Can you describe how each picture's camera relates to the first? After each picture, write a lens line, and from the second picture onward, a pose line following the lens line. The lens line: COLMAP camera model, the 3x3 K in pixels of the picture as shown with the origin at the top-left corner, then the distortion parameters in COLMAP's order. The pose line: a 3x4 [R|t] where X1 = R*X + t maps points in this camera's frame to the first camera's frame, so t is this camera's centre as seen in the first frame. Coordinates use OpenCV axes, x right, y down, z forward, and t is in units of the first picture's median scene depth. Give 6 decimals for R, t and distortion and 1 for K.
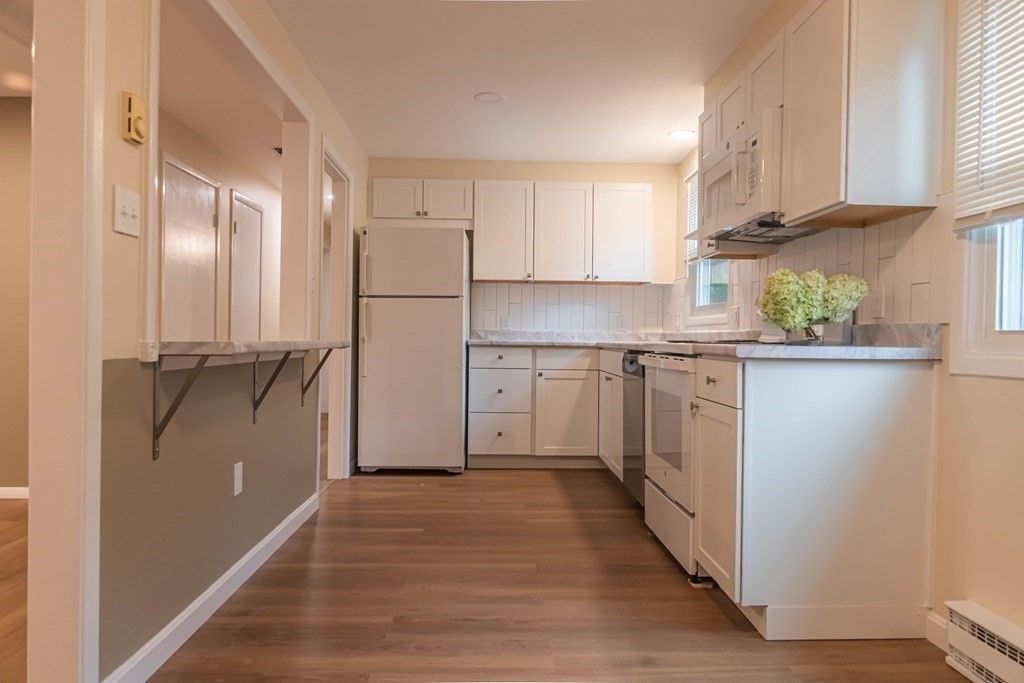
lens RADIAL K [[693.7, 0, 507.0], [0, 693.7, 338.0], [0, 0, 1]] dist [0.003798, -0.010540]
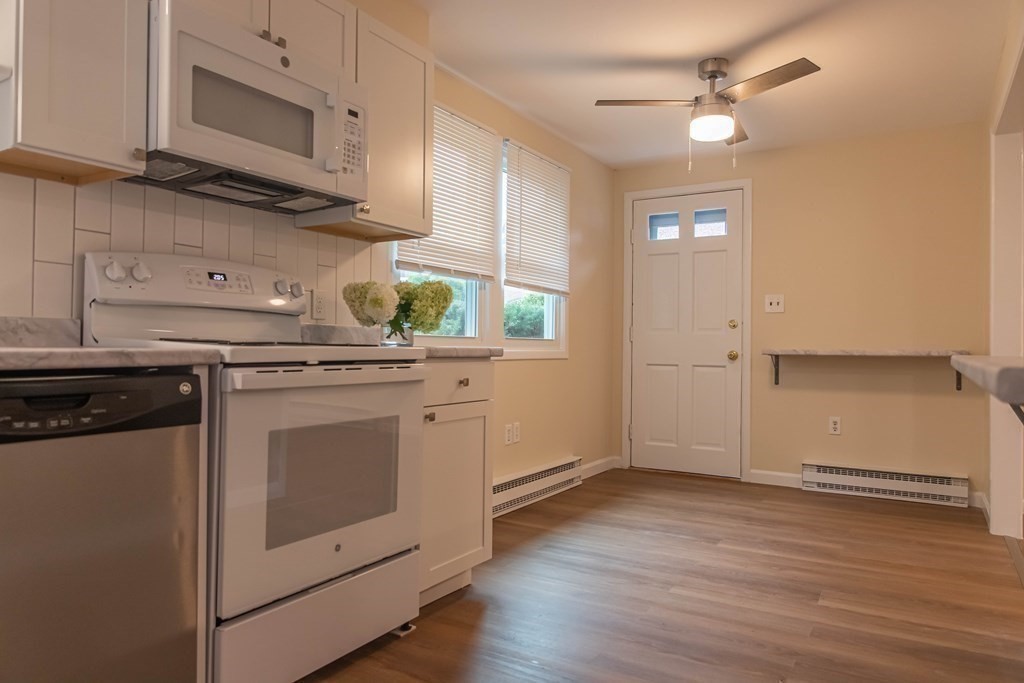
lens RADIAL K [[693.7, 0, 510.3], [0, 693.7, 339.5], [0, 0, 1]] dist [0.003798, -0.010540]
pose [[-0.844564, -0.016687, 0.535195, -0.158543], [-0.019281, 0.999814, 0.000748, -0.001833], [-0.535108, -0.009687, -0.844728, 0.923744]]
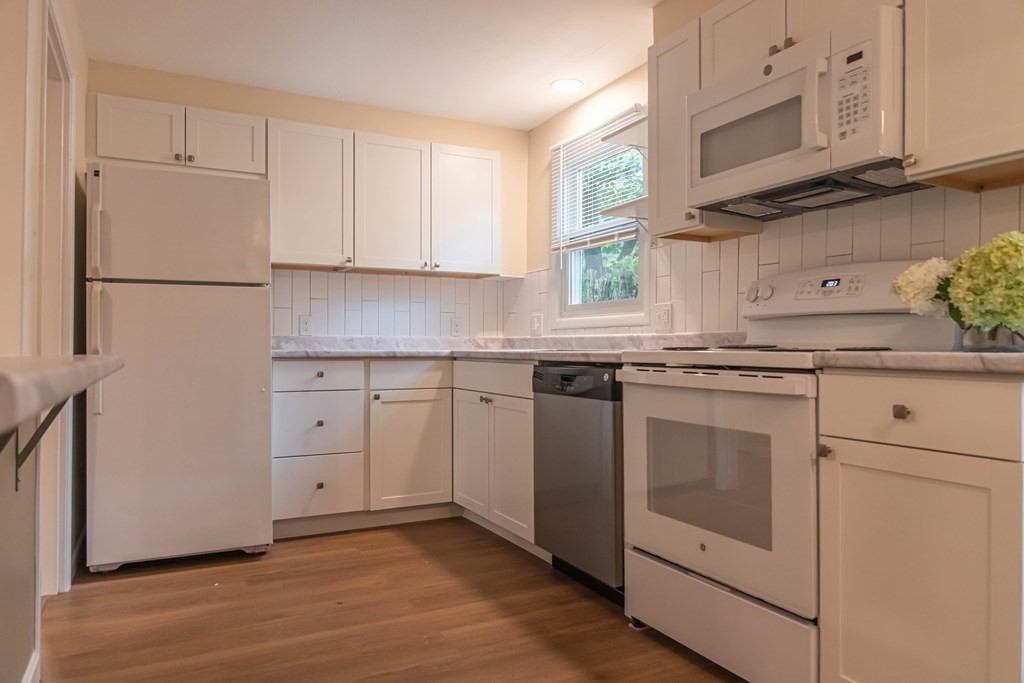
lens RADIAL K [[693.7, 0, 513.7], [0, 693.7, 340.4], [0, 0, 1]] dist [0.003798, -0.010540]
pose [[0.900279, -0.007065, 0.435257, -0.140654], [0.010180, 0.999937, -0.004827, -0.001016], [-0.435195, 0.008777, 0.900293, 0.302107]]
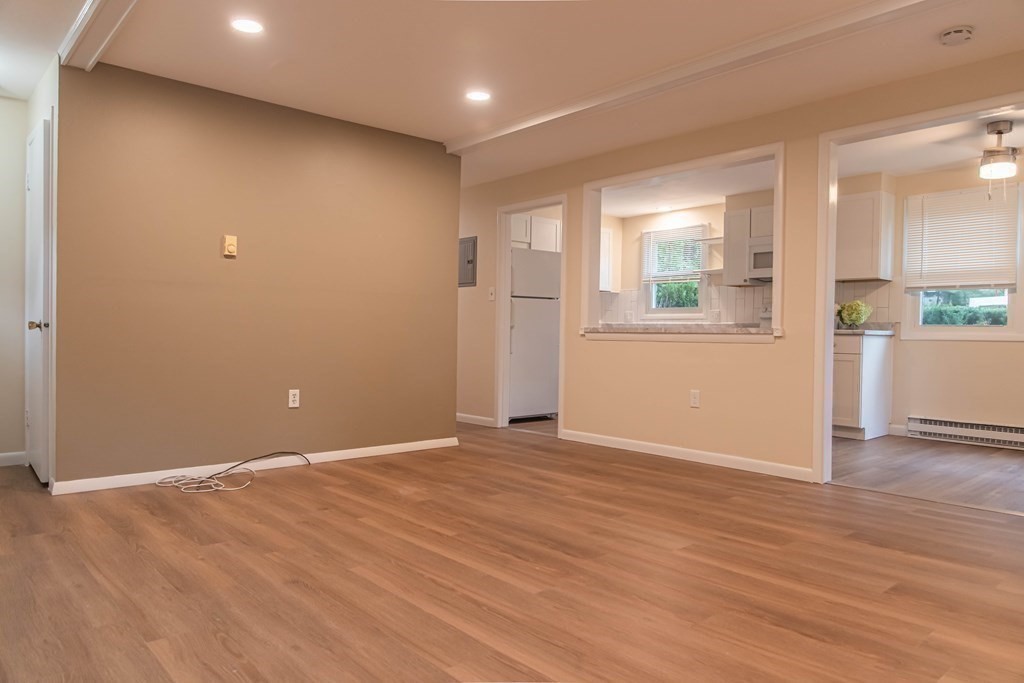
lens RADIAL K [[693.7, 0, 512.5], [0, 693.7, 345.4], [0, 0, 1]] dist [0.003798, -0.010540]
pose [[0.766271, -0.013862, 0.642368, -1.087269], [-0.002766, 0.999687, 0.024873, 0.003700], [-0.642512, -0.020836, 0.765992, -0.078611]]
